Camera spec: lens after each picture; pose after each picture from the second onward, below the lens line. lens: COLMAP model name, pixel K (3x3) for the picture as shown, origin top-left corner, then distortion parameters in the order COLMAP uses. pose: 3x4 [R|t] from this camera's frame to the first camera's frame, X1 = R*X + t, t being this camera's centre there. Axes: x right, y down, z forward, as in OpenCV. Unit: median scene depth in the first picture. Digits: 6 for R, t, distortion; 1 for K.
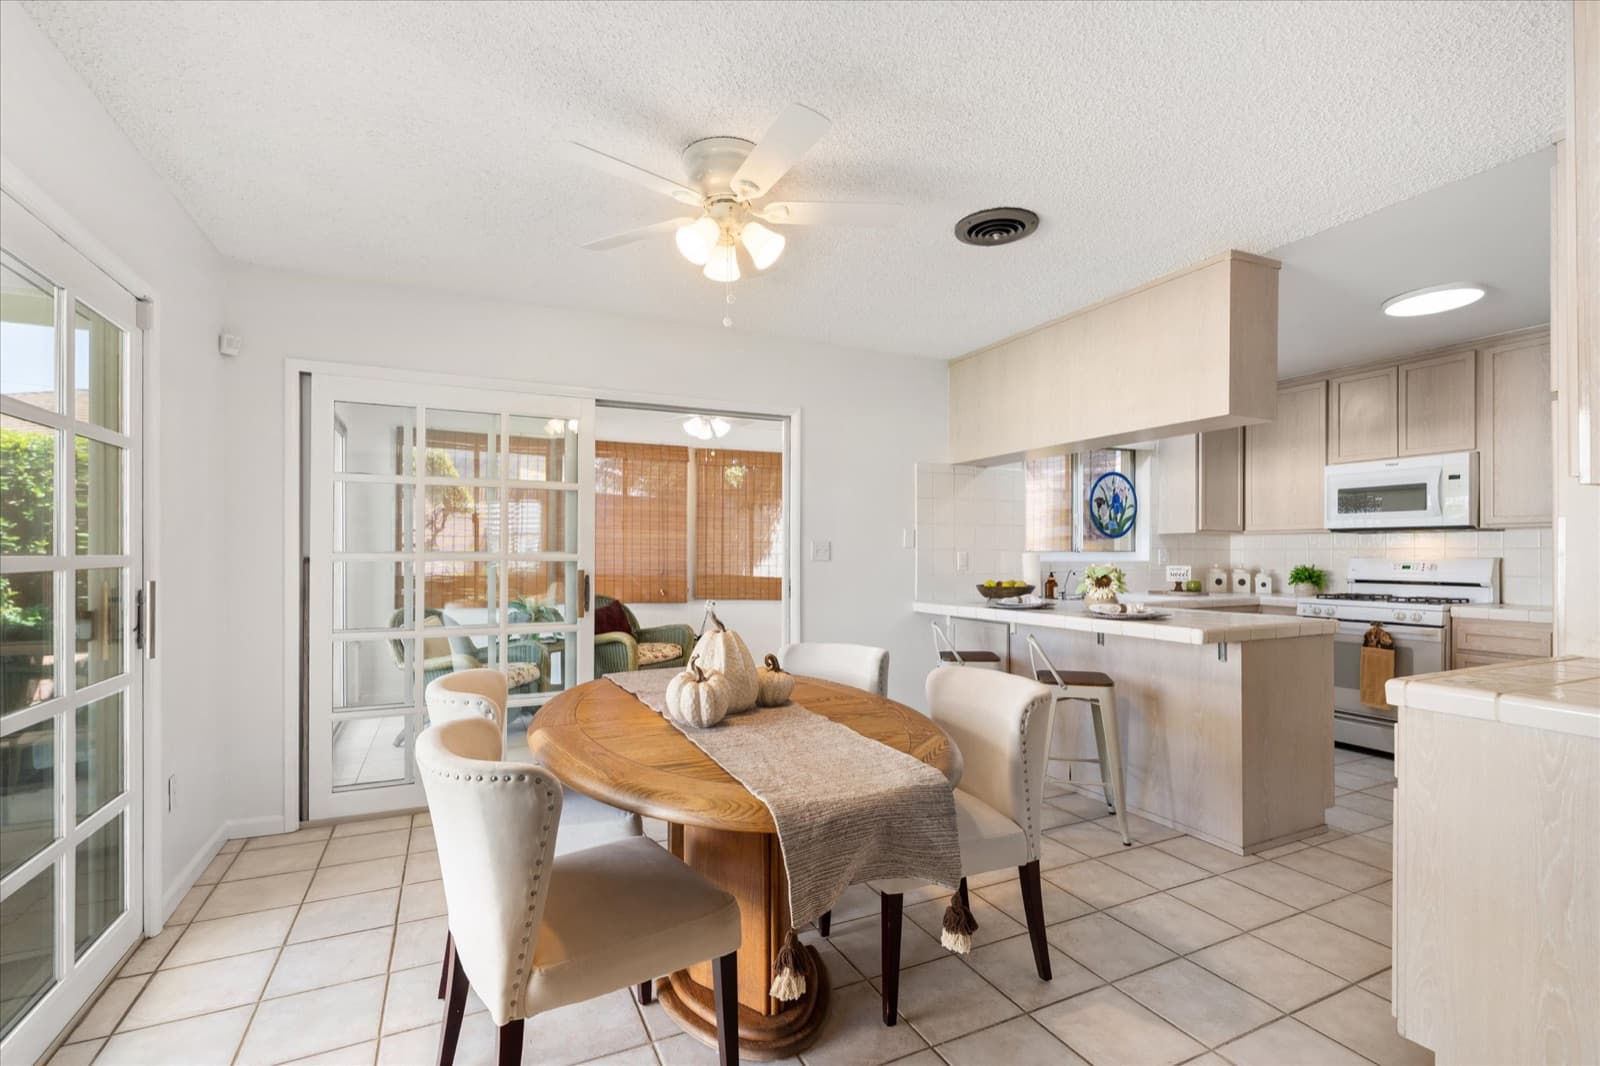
lens RADIAL K [[728.9, 0, 801.7], [0, 728.9, 551.5], [0, 0, 1]] dist [-0.000943, -0.000139]
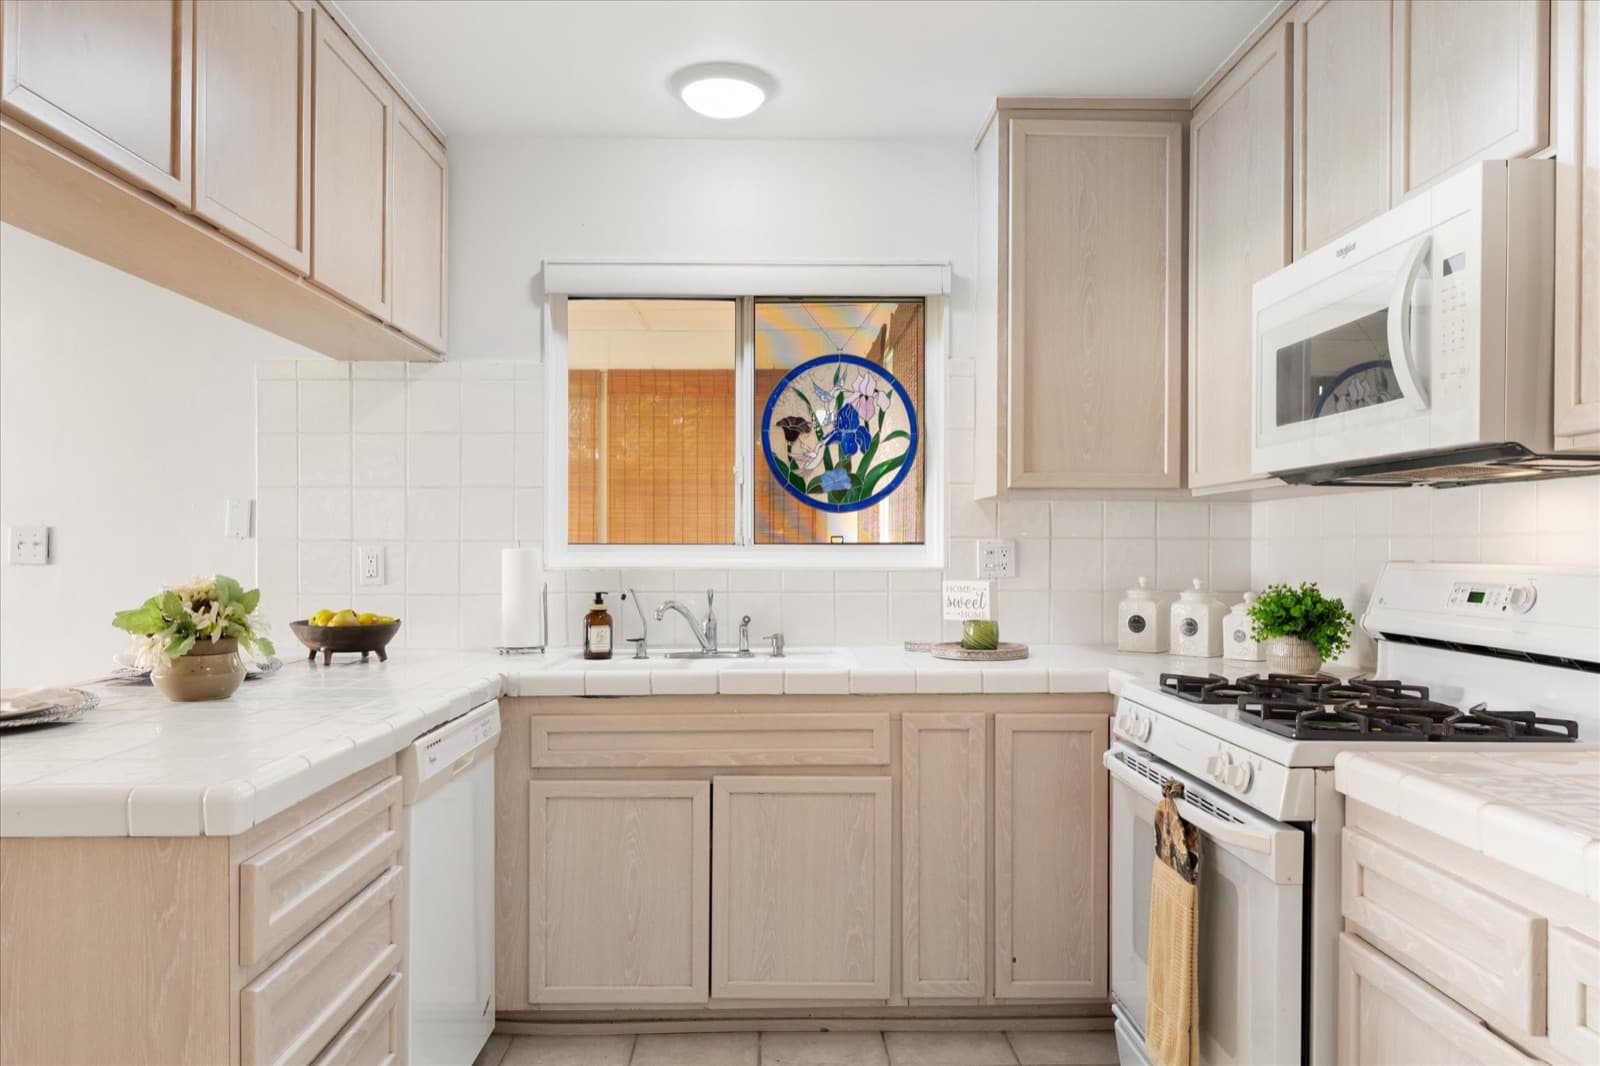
lens RADIAL K [[1078.2, 0, 800.0], [0, 1078.2, 533.0], [0, 0, 1]] dist [-0.005395, -0.001936]
pose [[0.910754, -0.005117, -0.412917, 0.660299], [0.000943, 0.999946, -0.010313, -0.000280], [0.412947, 0.009003, 0.910710, 0.425640]]
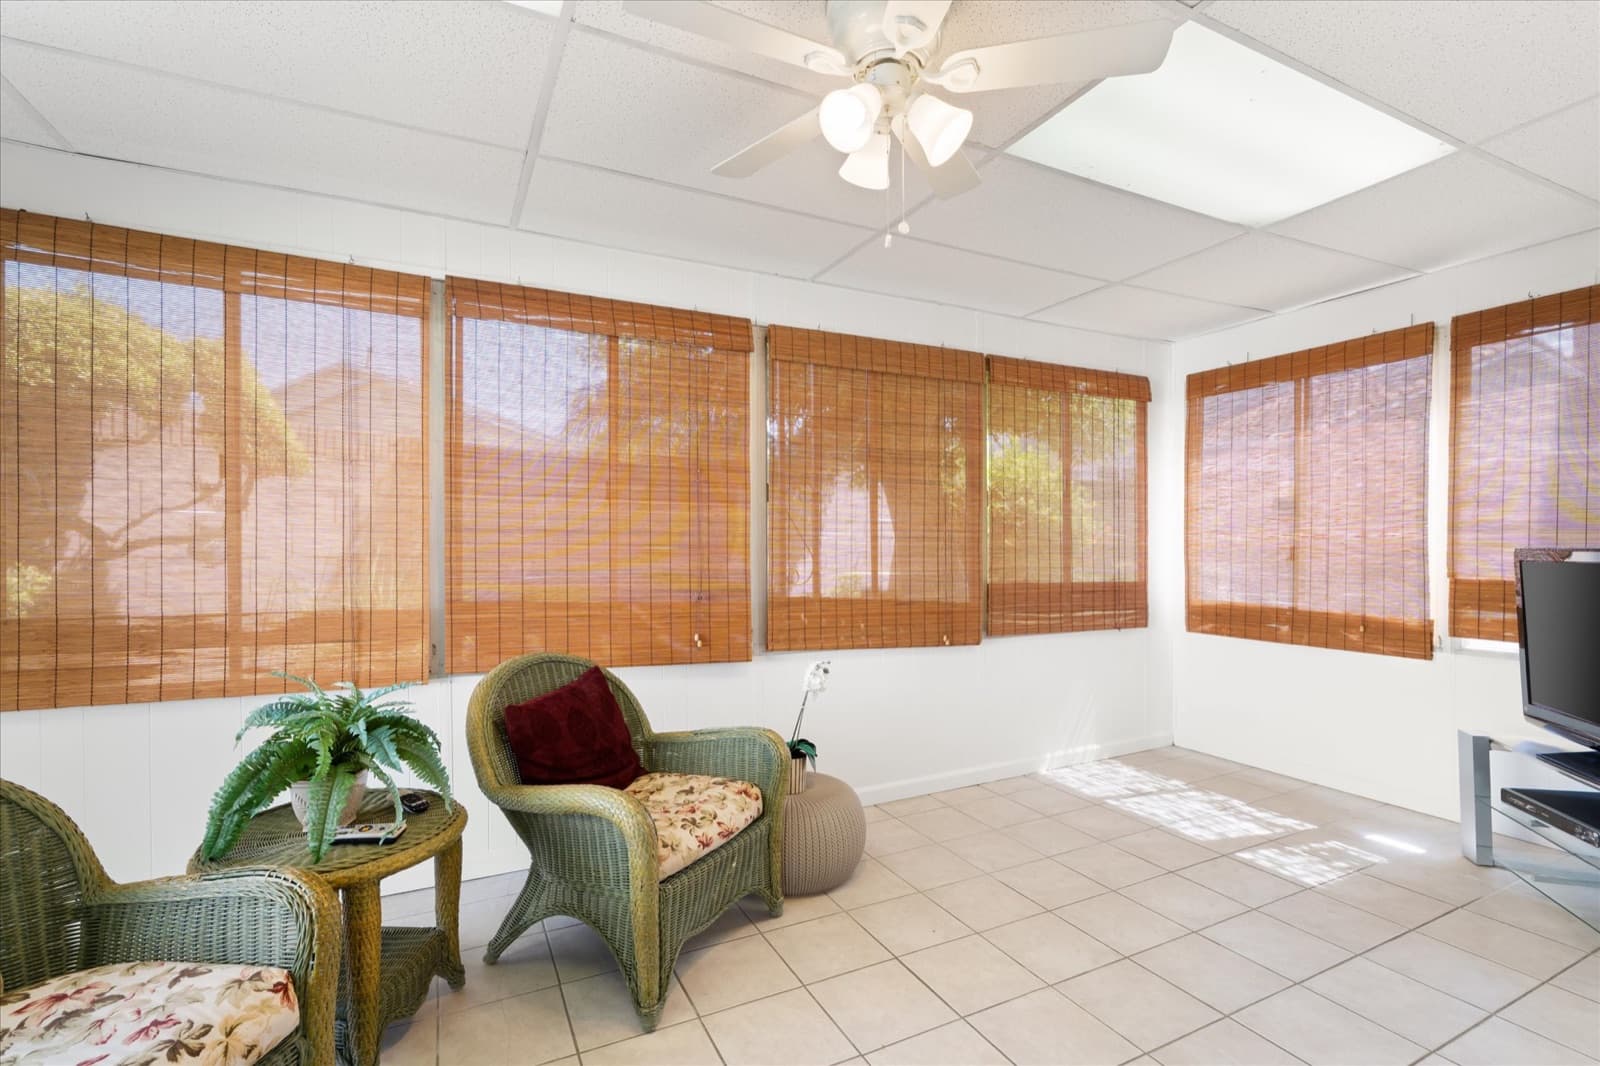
lens RADIAL K [[728.9, 0, 801.7], [0, 728.9, 551.5], [0, 0, 1]] dist [-0.000943, -0.000139]
pose [[0.999752, -0.006429, 0.021312, -0.157893], [0.006318, 0.999966, 0.005233, -0.000371], [-0.021344, -0.005097, 0.999759, 0.635940]]
